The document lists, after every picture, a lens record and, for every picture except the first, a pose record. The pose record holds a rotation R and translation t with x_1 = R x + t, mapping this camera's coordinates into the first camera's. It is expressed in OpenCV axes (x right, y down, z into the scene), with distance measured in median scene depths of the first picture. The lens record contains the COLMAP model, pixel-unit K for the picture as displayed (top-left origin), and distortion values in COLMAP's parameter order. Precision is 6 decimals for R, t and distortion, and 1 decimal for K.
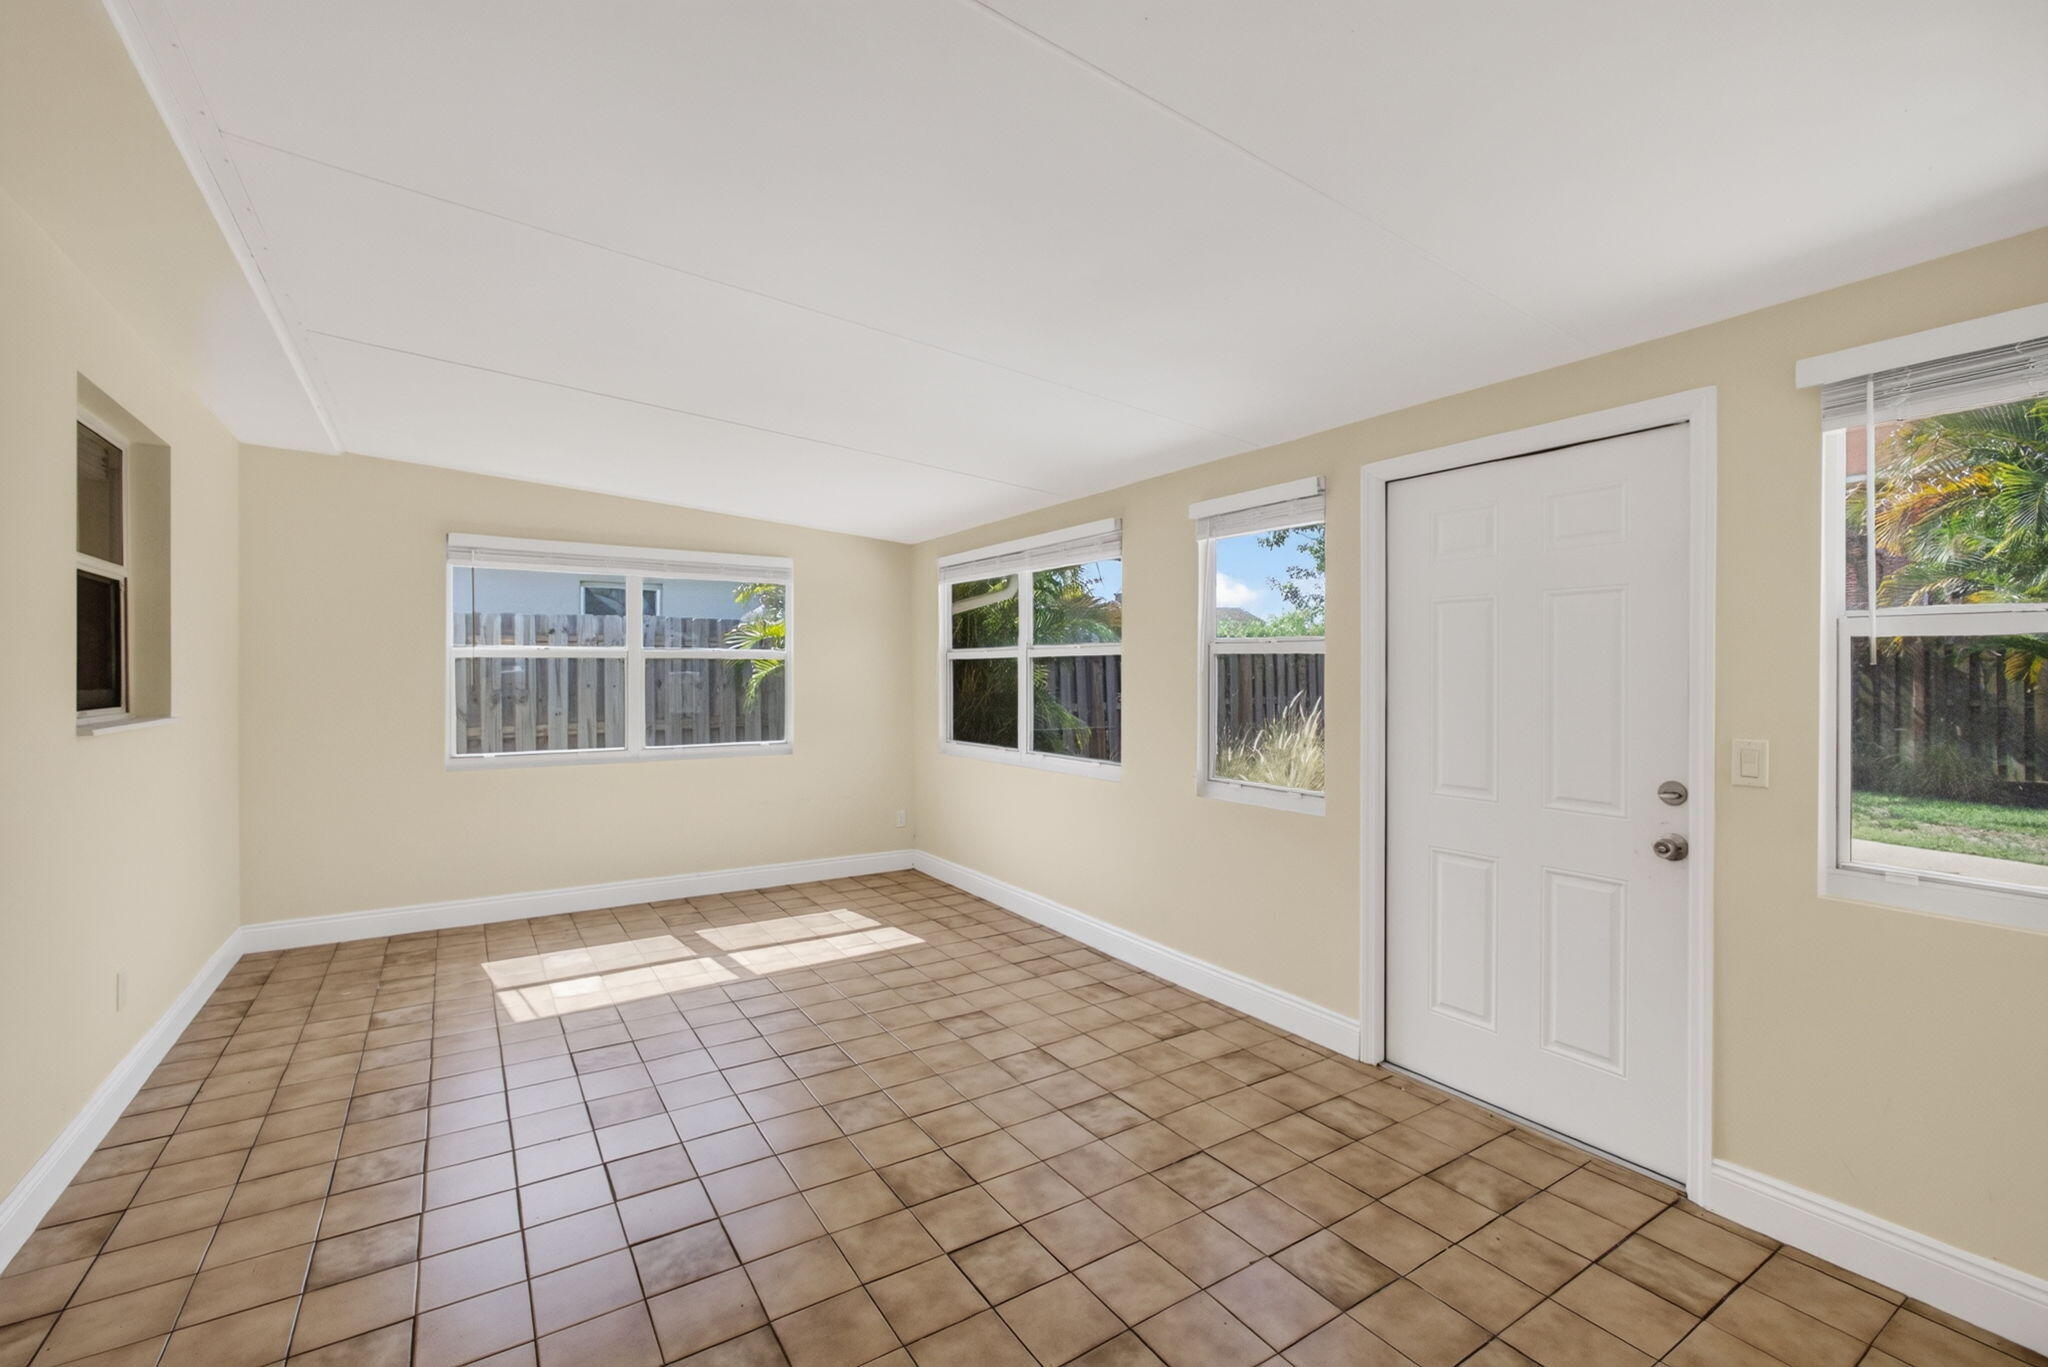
lens RADIAL K [[882.9, 0, 1020.0], [0, 882.9, 680.1], [0, 0, 1]] dist [-0.014848, 0.006378]
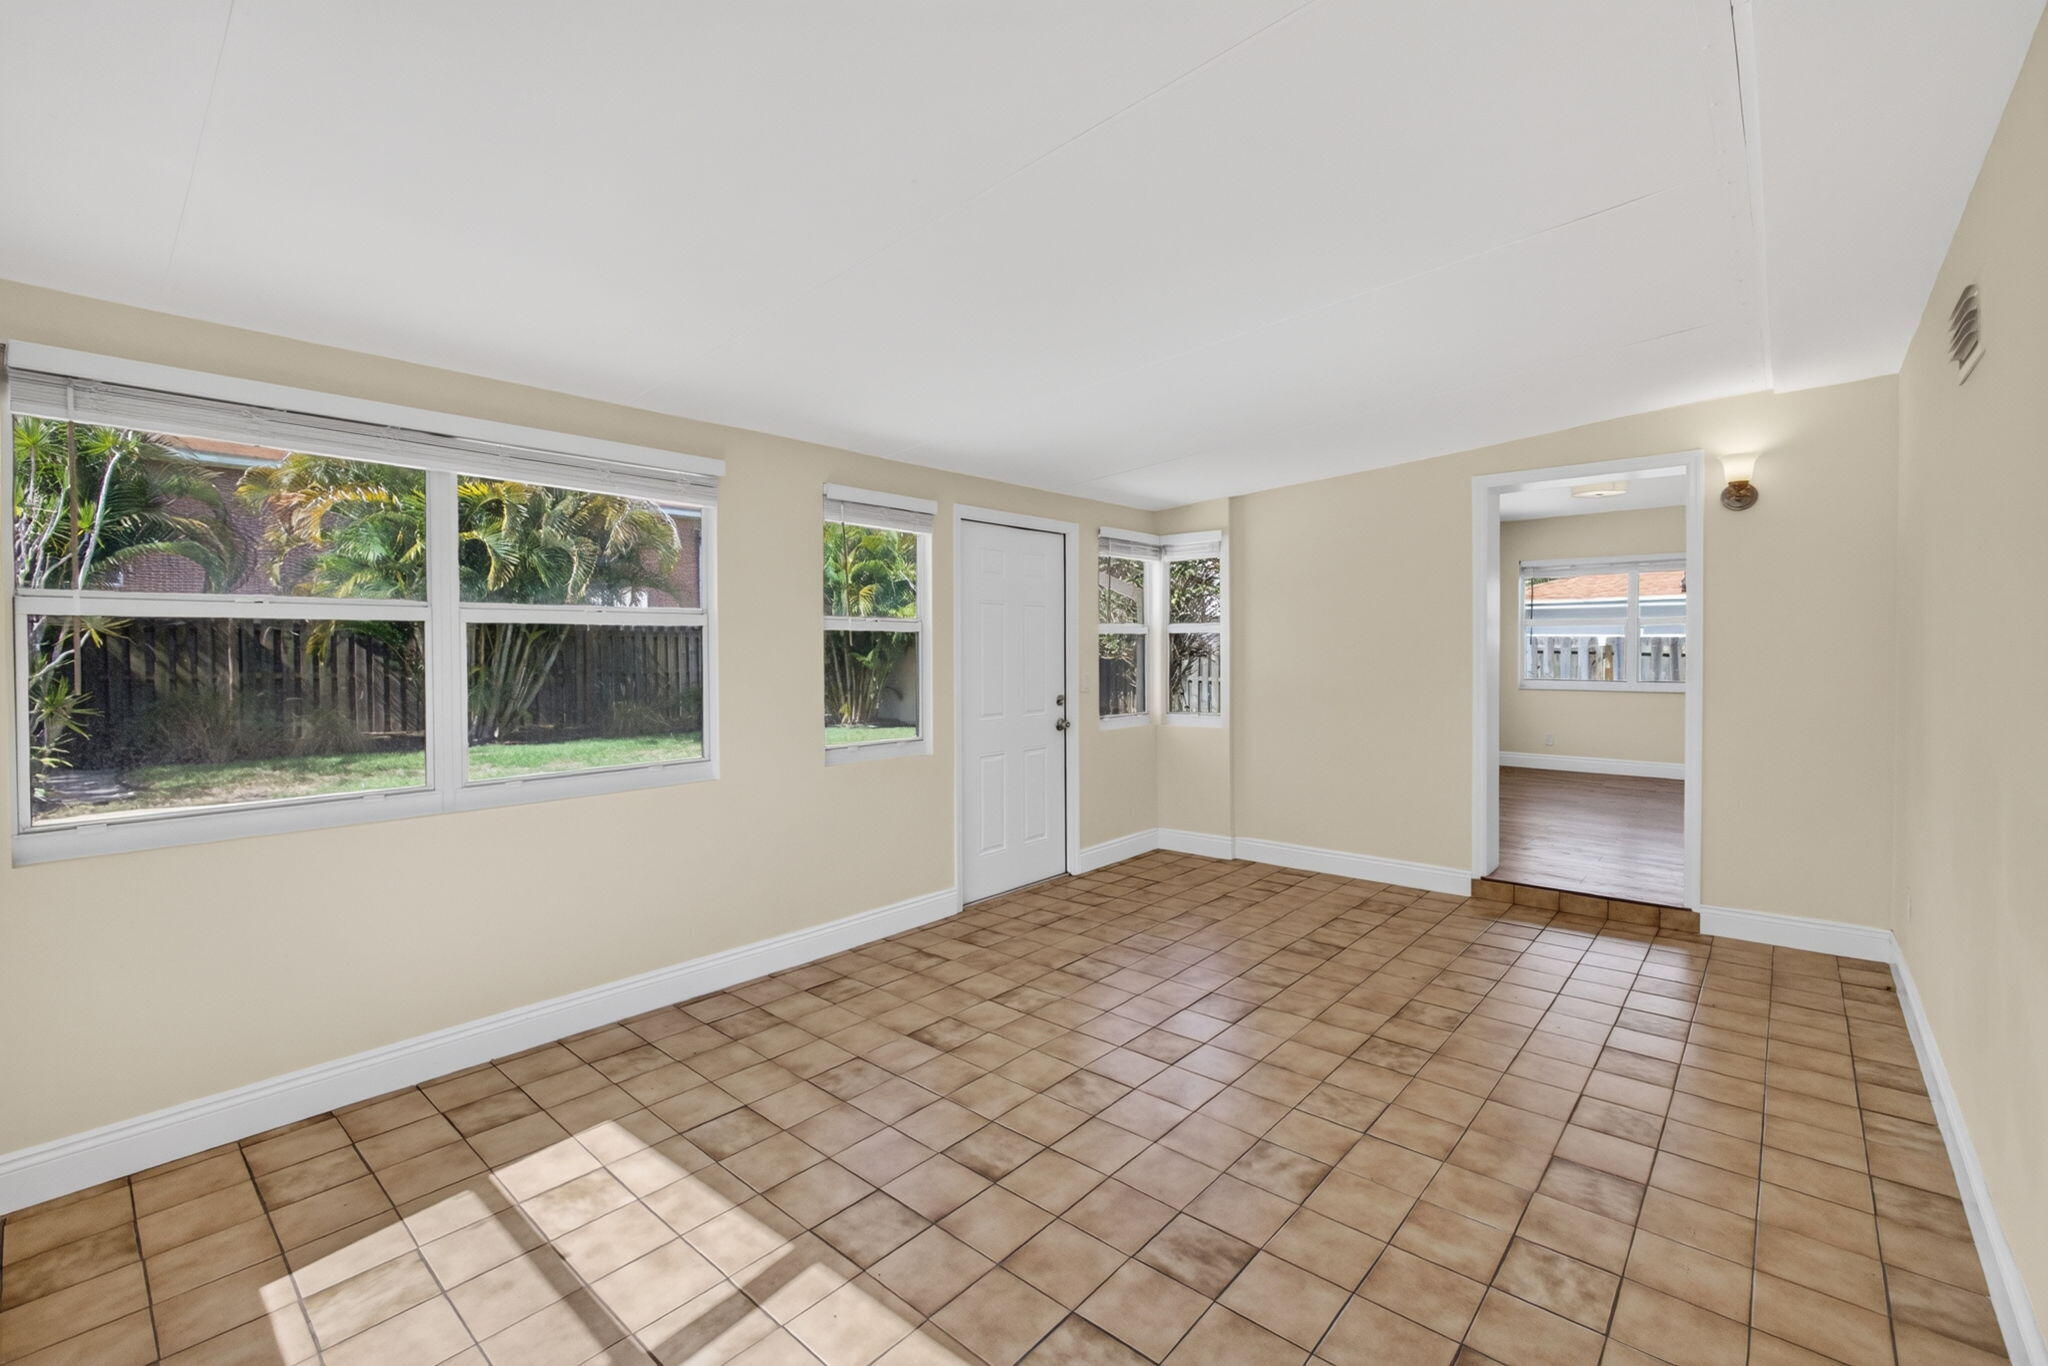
lens RADIAL K [[861.2, 0, 1036.2], [0, 861.2, 647.5], [0, 0, 1]] dist [-0.001562, -0.000070]
pose [[-0.272451, -0.000017, 0.962170, -0.839443], [0.012620, 0.999914, 0.003591, -0.009196], [-0.962087, 0.013121, -0.272428, 1.032272]]
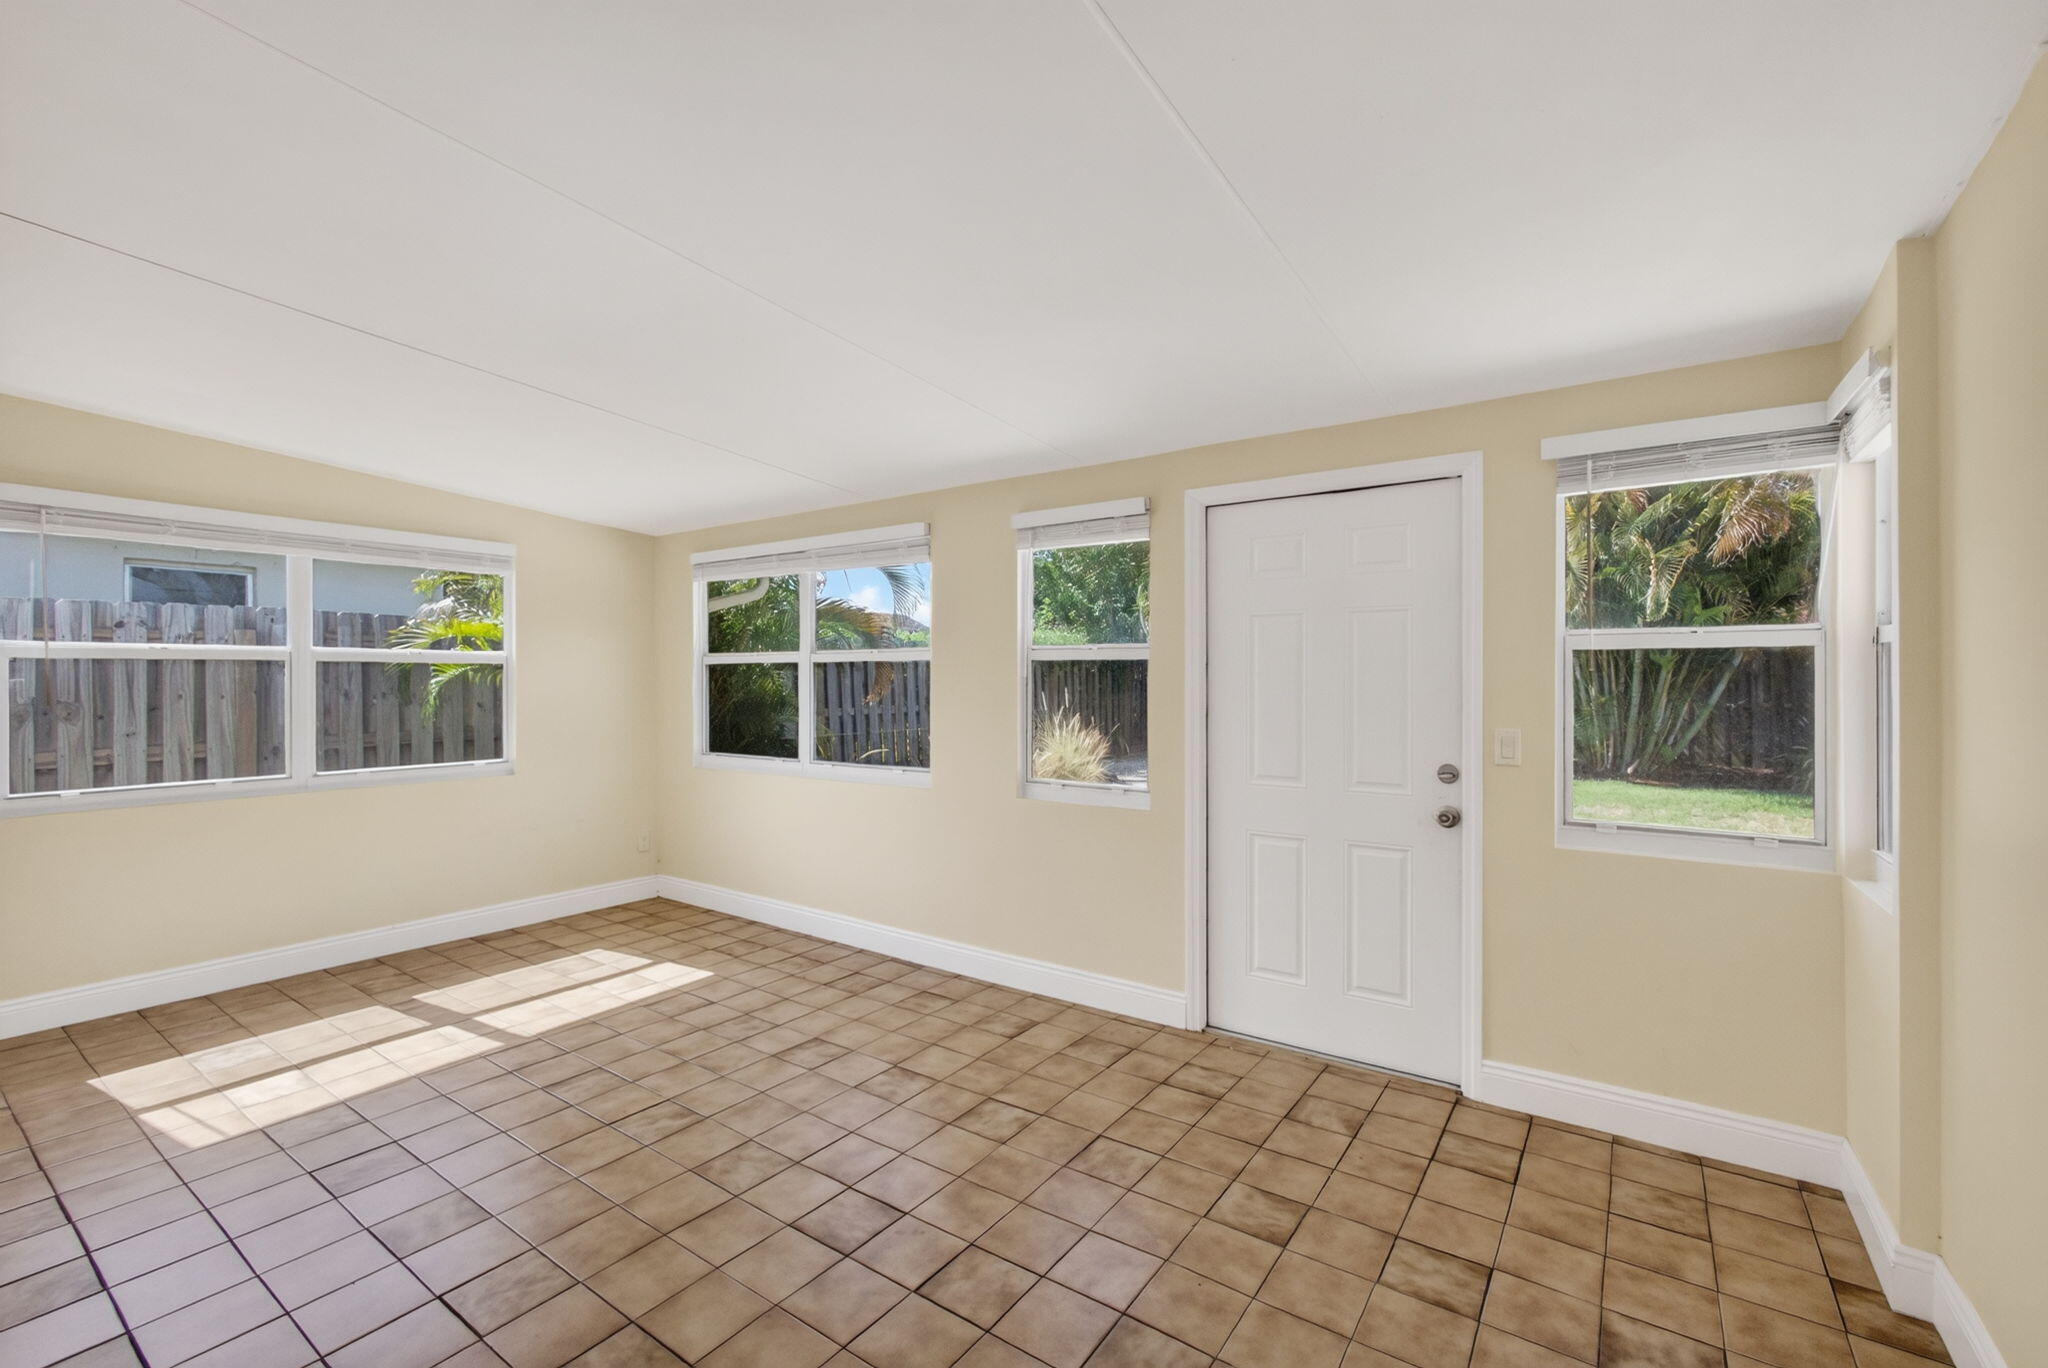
lens RADIAL K [[883.6, 0, 1024.0], [0, 883.6, 684.0], [0, 0, 1]] dist [-0.017129, 0.006782]
pose [[0.926713, -0.004061, 0.375747, -0.177072], [0.004985, 0.999986, -0.001488, 0.000031], [-0.375736, 0.003252, 0.926721, 0.041529]]
